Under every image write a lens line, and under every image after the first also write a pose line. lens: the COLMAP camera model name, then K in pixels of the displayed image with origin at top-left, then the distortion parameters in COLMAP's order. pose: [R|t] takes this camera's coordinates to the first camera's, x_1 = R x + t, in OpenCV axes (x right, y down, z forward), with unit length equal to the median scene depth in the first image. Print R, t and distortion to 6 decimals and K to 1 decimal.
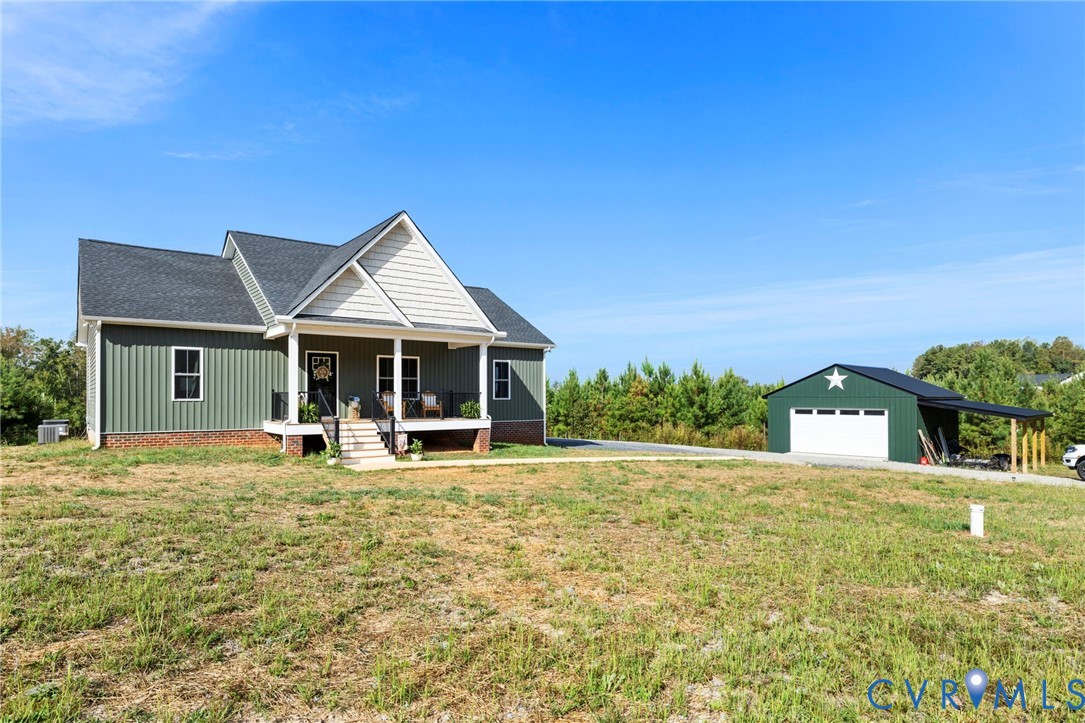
lens RADIAL K [[639.0, 0, 544.6], [0, 639.0, 393.5], [0, 0, 1]] dist [-0.003390, -0.001519]
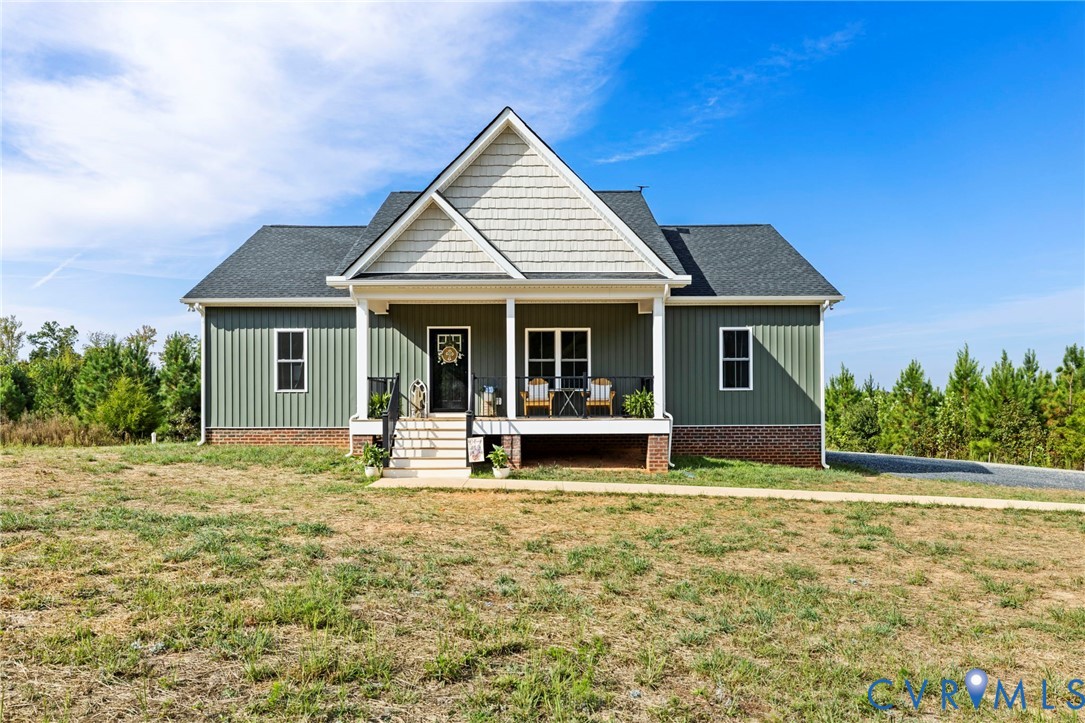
lens RADIAL K [[723.3, 0, 544.7], [0, 723.3, 407.8], [0, 0, 1]] dist [0.005117, -0.002232]
pose [[0.789236, -0.001483, -0.614088, 0.264196], [0.005875, 0.999970, 0.005135, 0.026141], [0.614061, -0.007660, 0.789221, 0.395079]]
